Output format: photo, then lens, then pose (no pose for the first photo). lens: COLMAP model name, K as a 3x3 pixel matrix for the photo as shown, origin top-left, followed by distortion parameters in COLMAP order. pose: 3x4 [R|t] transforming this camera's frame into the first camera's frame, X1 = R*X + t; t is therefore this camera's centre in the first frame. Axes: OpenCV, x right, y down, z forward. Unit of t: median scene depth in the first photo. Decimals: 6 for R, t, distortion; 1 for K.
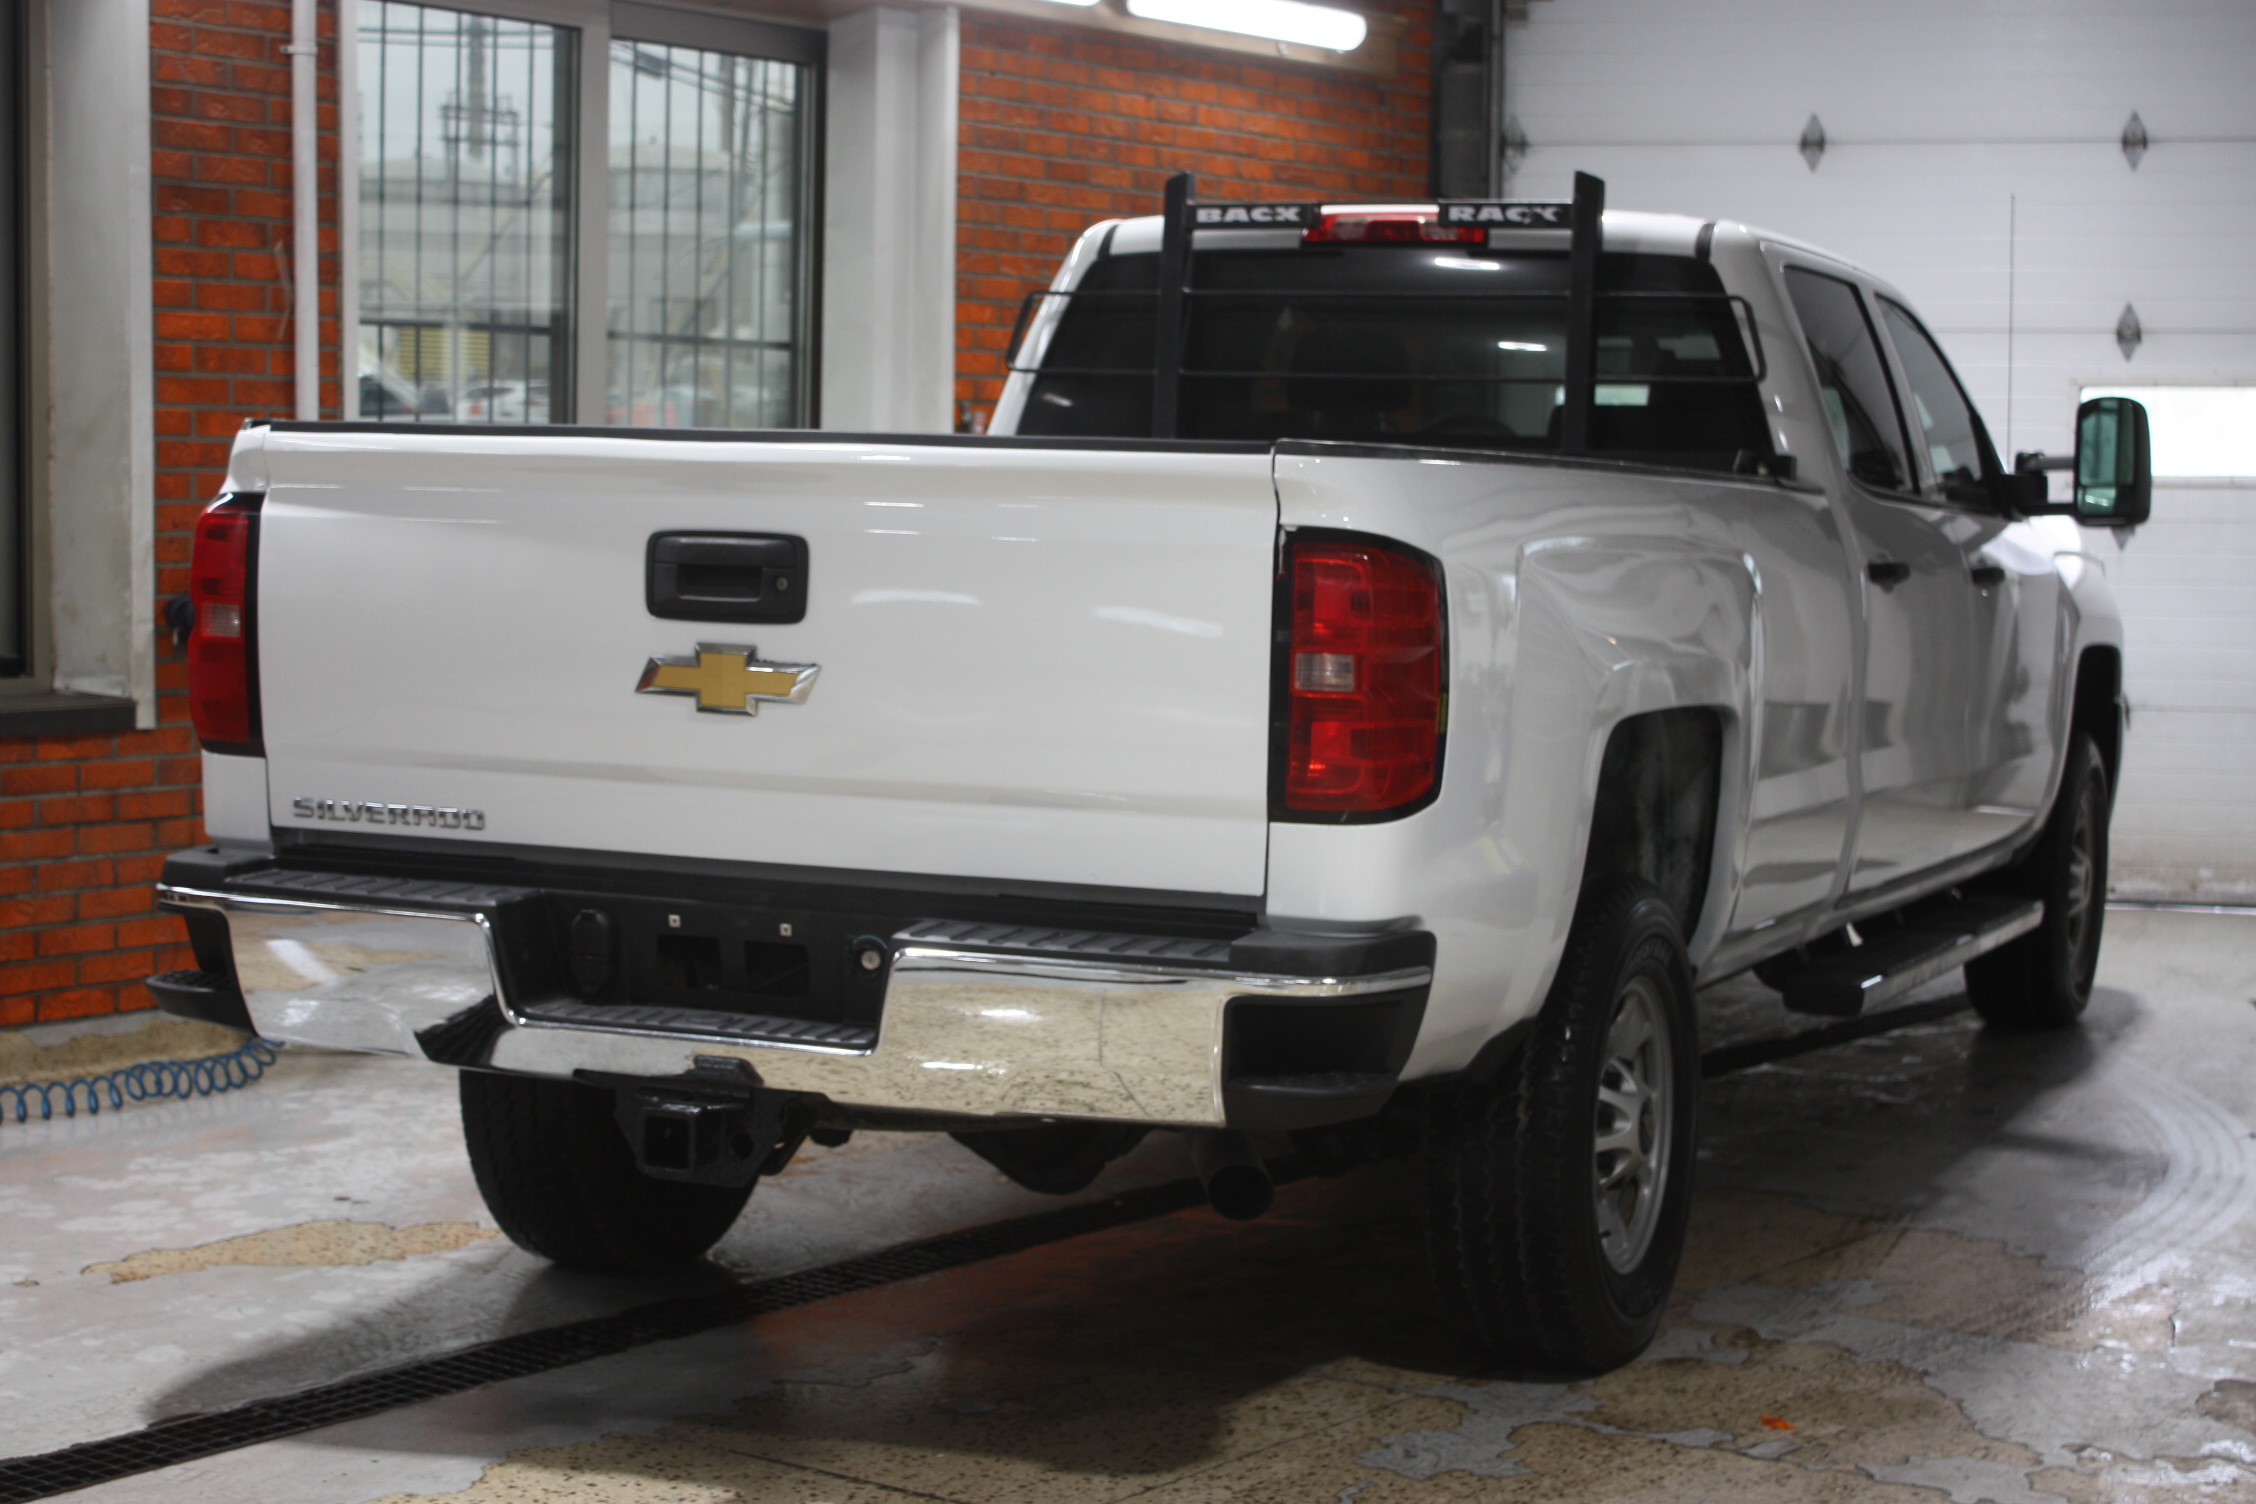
lens RADIAL K [[3807.1, 0, 1128.0], [0, 3807.1, 752.0], [0, 0, 1]] dist [-0.029163, 0.202708]
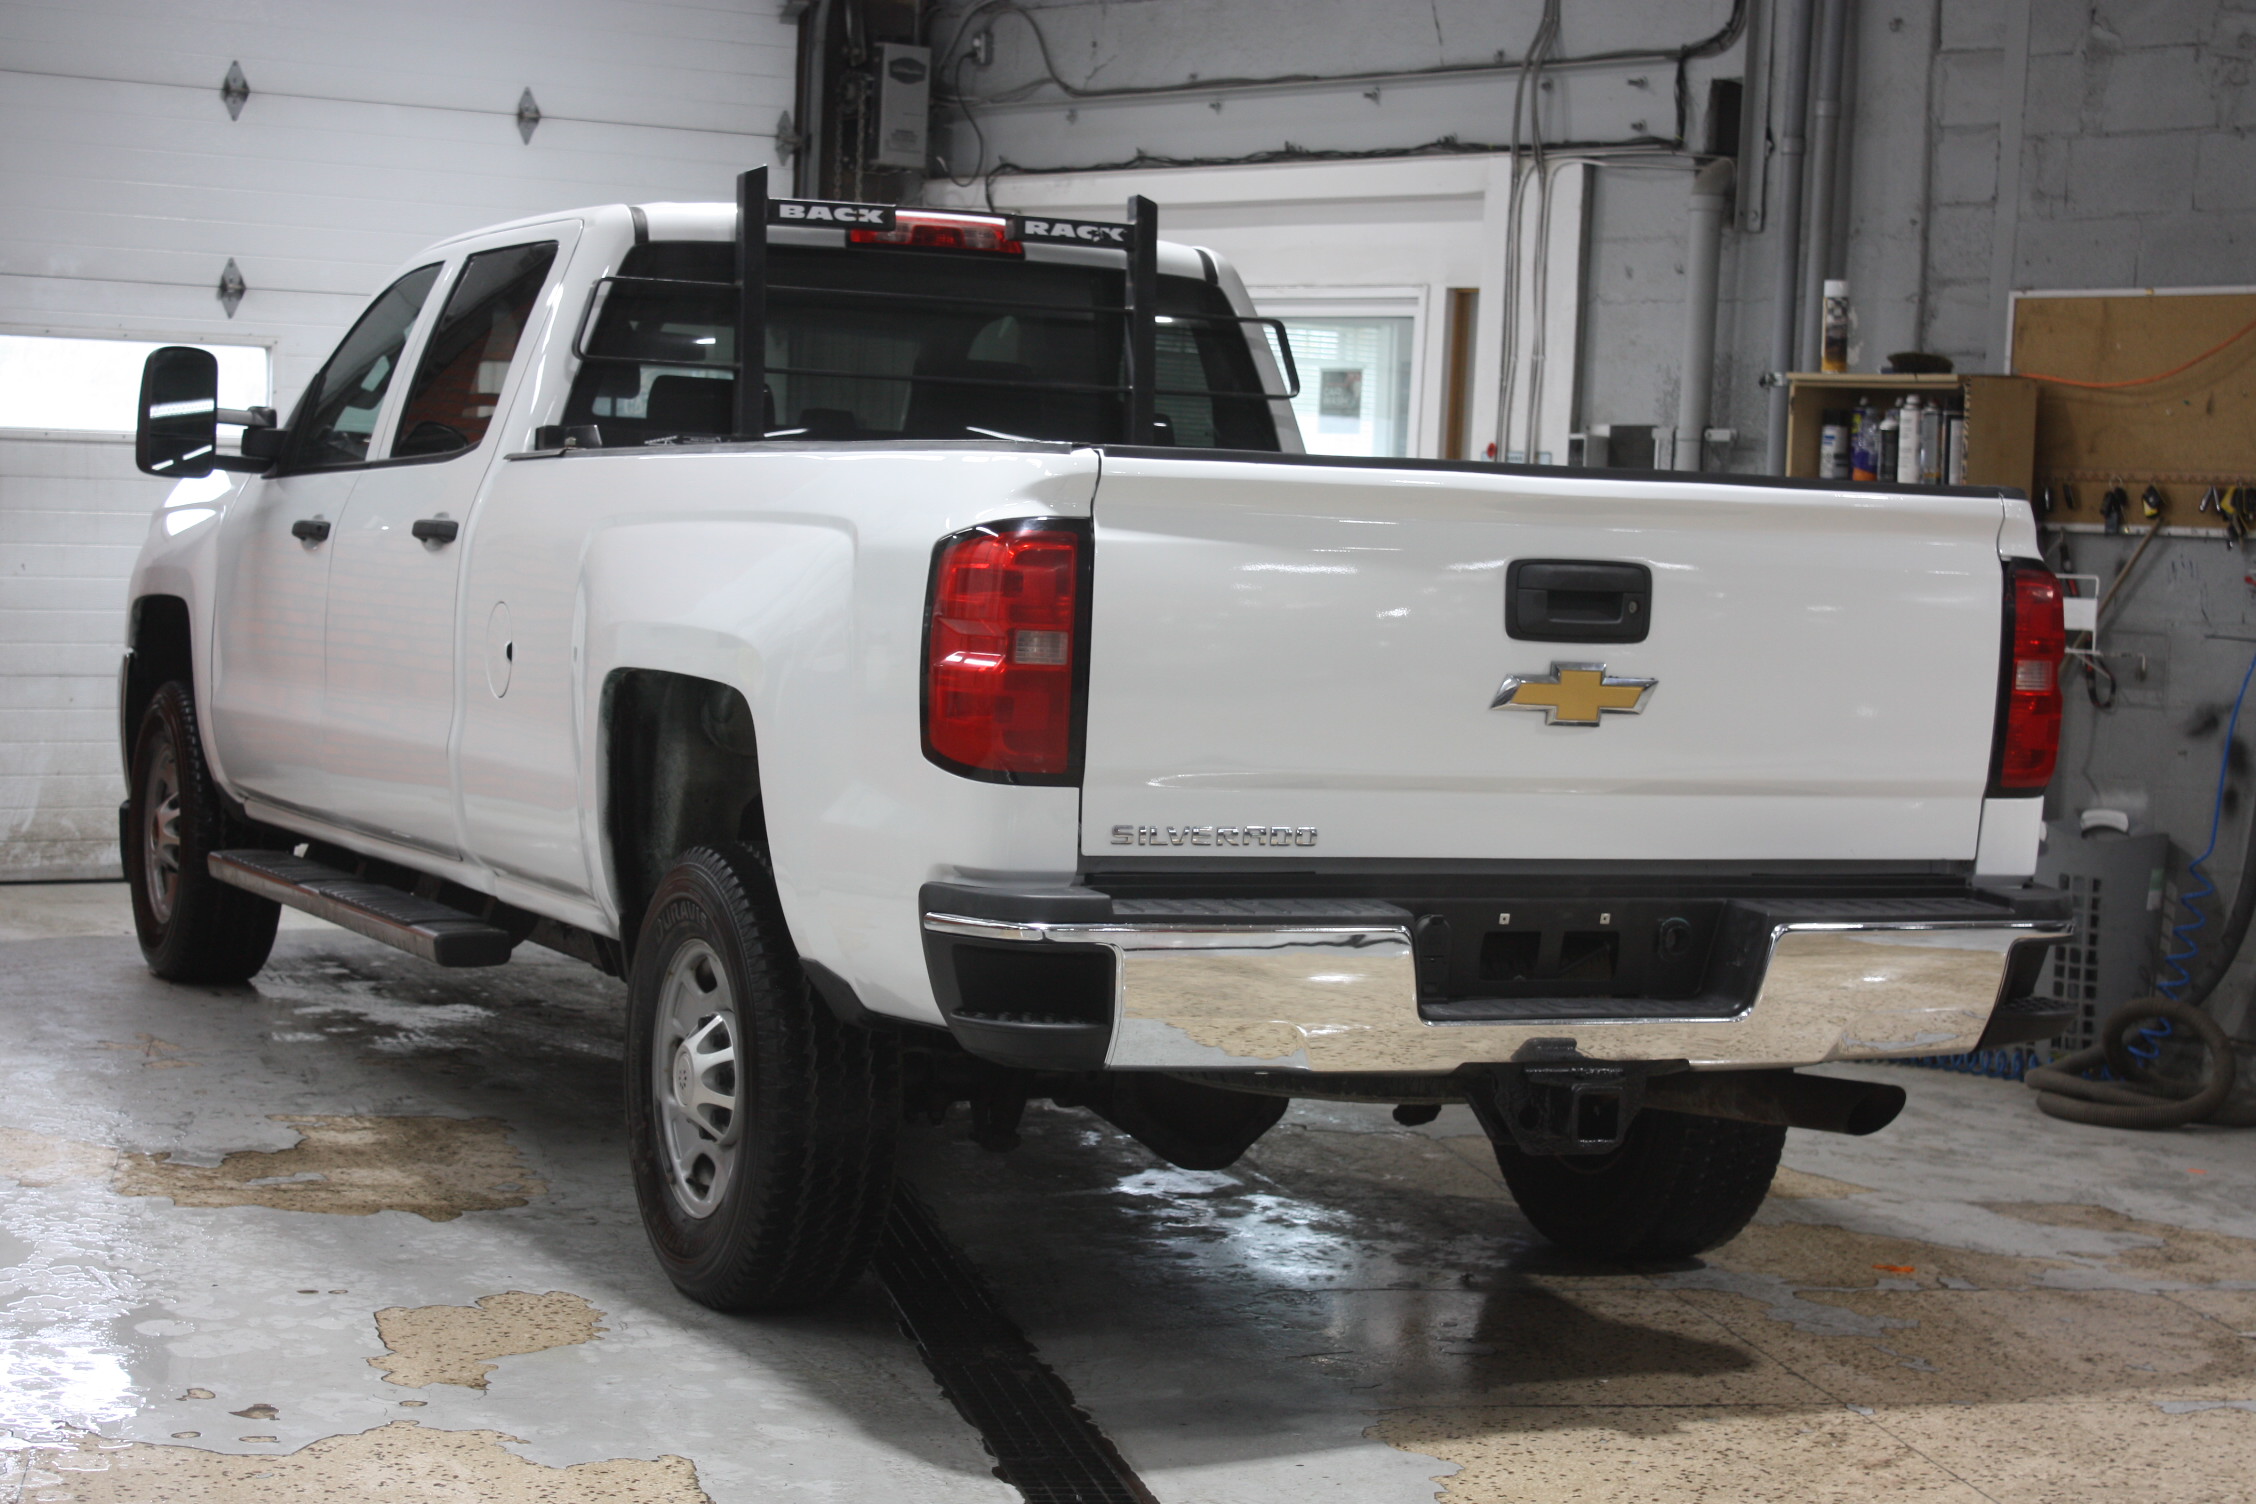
lens RADIAL K [[4251.3, 0, 1128.0], [0, 4251.3, 752.0], [0, 0, 1]] dist [0.051836, 0.129043]
pose [[0.675608, -0.039057, 0.736226, -1.024568], [0.028953, 0.999231, 0.026440, -0.036101], [-0.736692, 0.003452, 0.676219, 0.247801]]
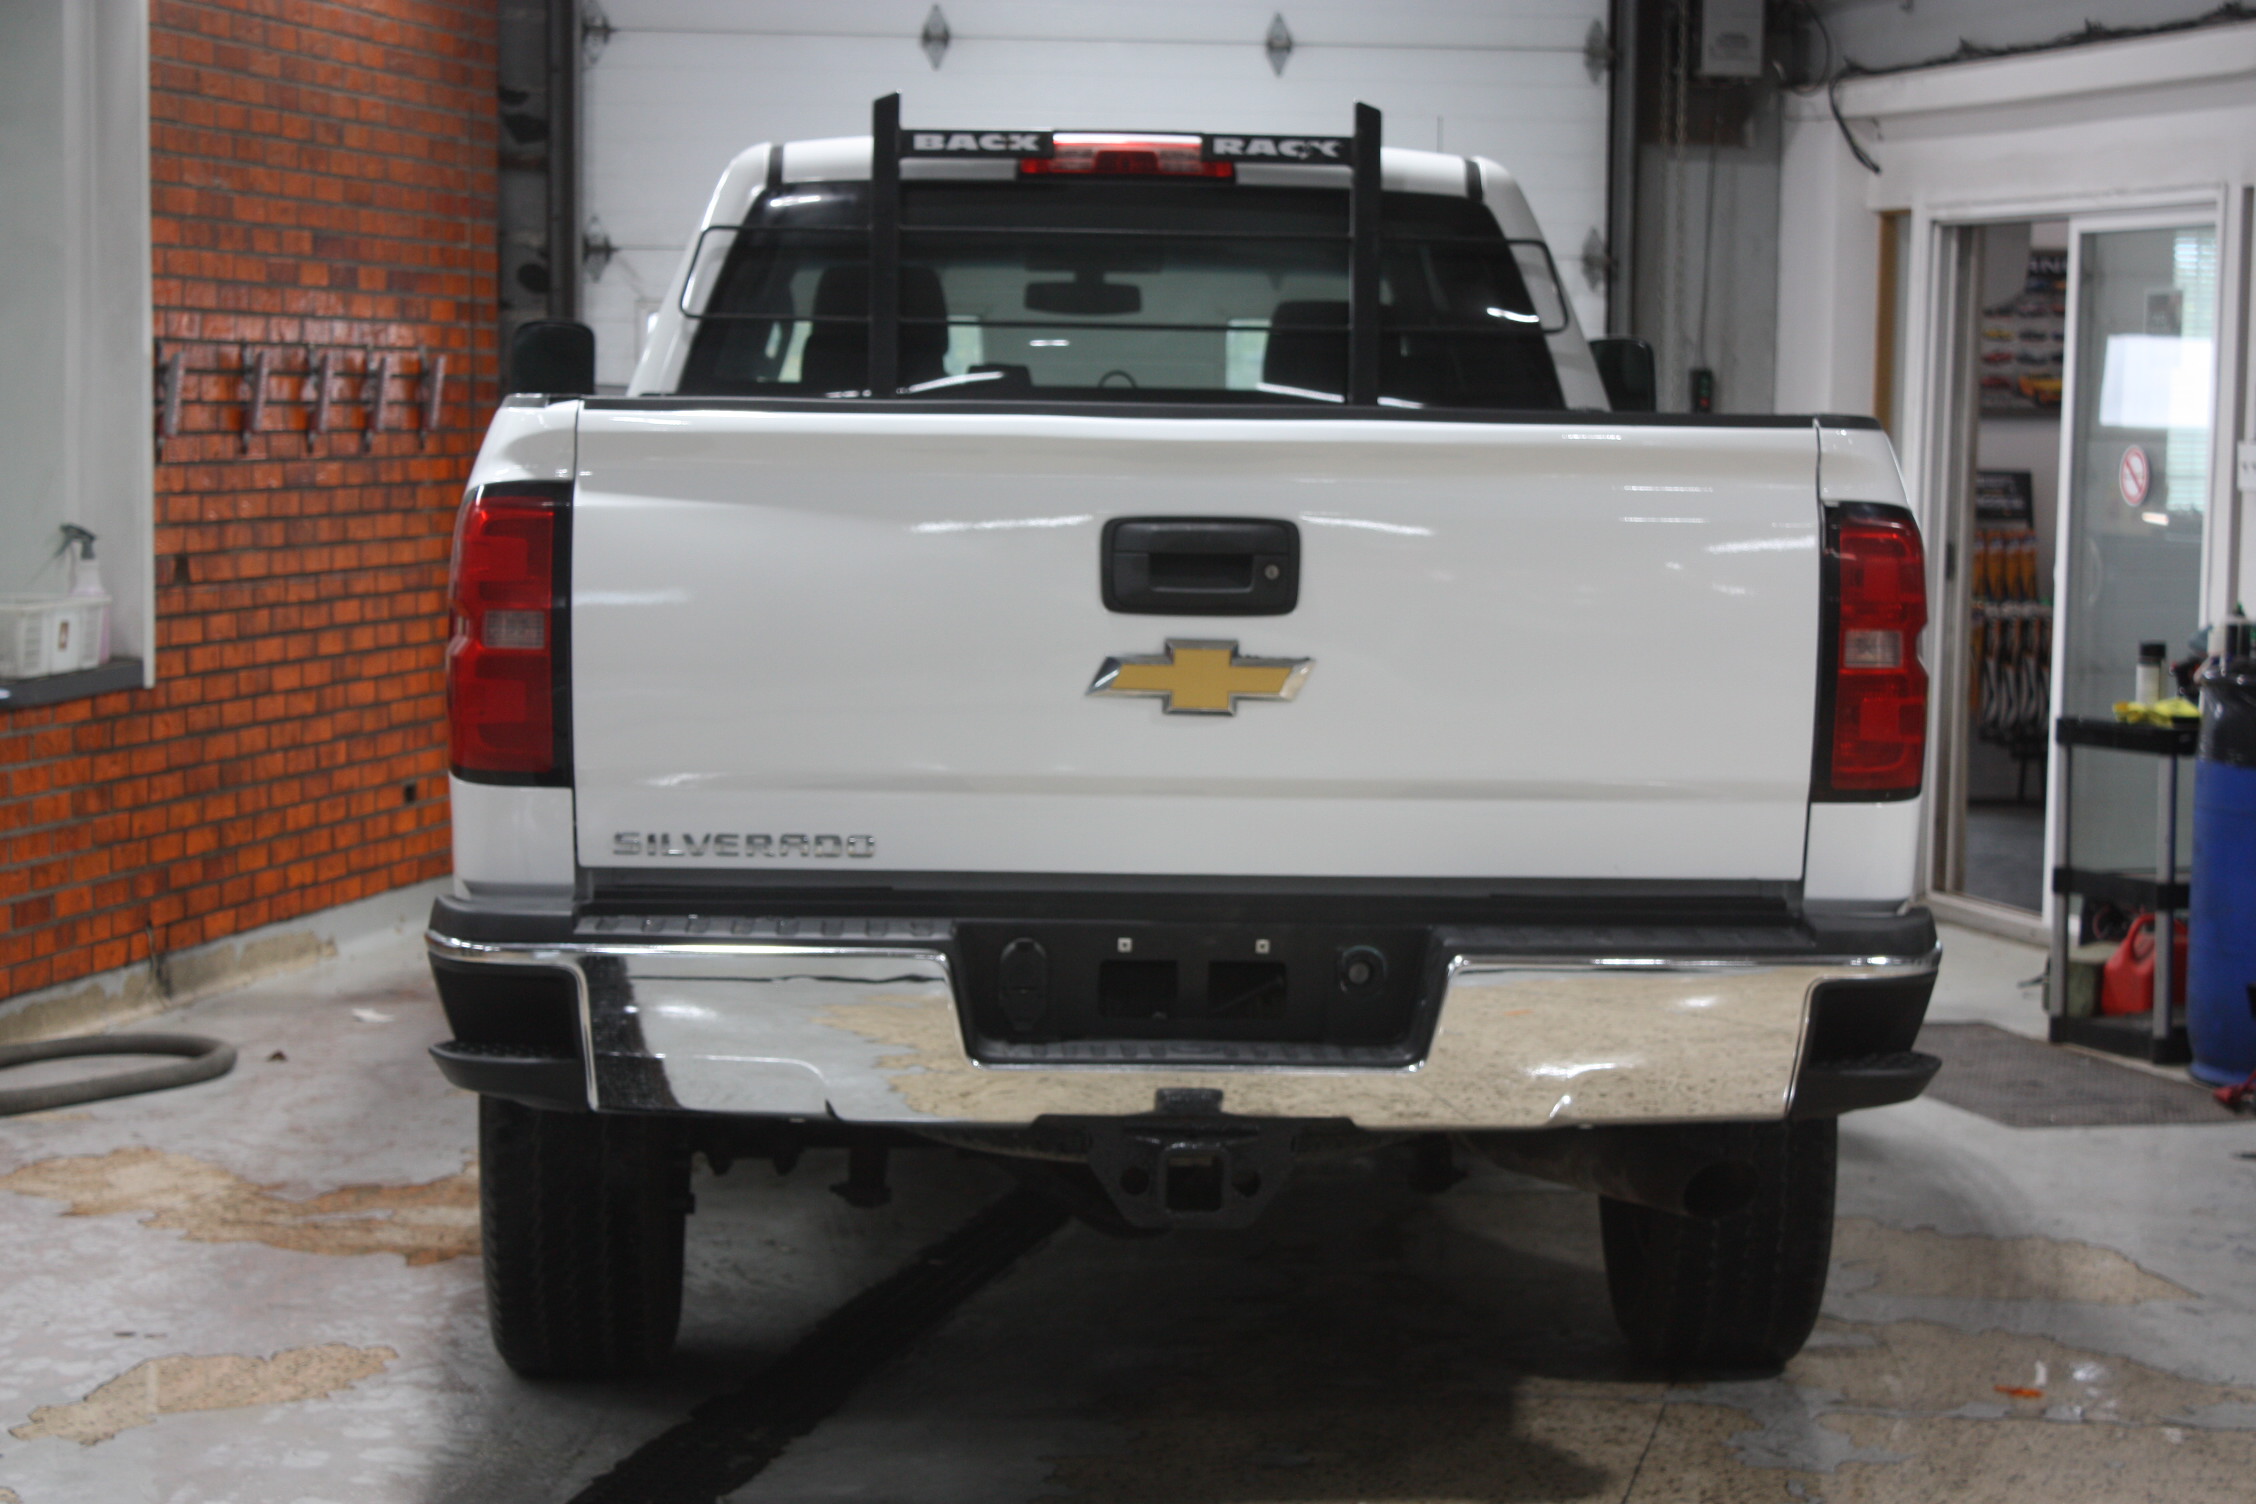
lens RADIAL K [[4804.7, 0, 1128.0], [0, 4804.7, 752.0], [0, 0, 1]] dist [0.040351, 0.182302]
pose [[0.902155, -0.039871, 0.429567, -0.579273], [0.039097, 0.999179, 0.010632, -0.013191], [-0.429638, 0.007203, 0.902973, -0.036769]]
